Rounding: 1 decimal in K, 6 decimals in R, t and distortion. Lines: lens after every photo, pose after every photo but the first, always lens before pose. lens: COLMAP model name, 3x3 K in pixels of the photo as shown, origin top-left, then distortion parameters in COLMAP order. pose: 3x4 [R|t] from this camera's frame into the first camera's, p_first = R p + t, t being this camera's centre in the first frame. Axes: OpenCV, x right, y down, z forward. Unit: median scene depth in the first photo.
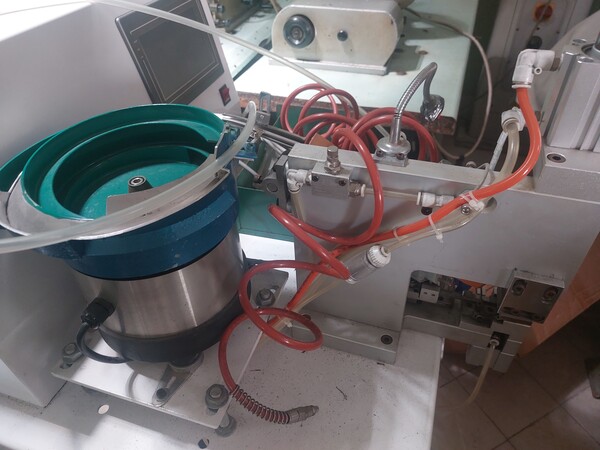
lens RADIAL K [[417.4, 0, 300.0], [0, 417.4, 225.0], [0, 0, 1]] dist [0.079234, -0.109641]
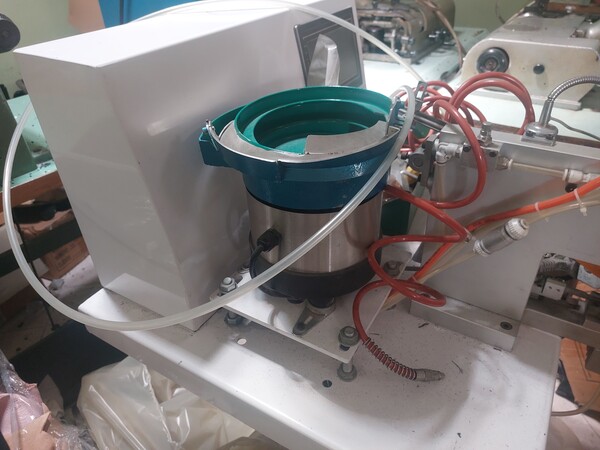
lens RADIAL K [[417.4, 0, 300.0], [0, 417.4, 225.0], [0, 0, 1]] dist [0.079234, -0.109641]
pose [[0.976311, 0.117772, -0.181511, -0.158454], [-0.136362, 0.986232, -0.093553, 0.238367], [0.167994, 0.116088, 0.978929, -0.160208]]
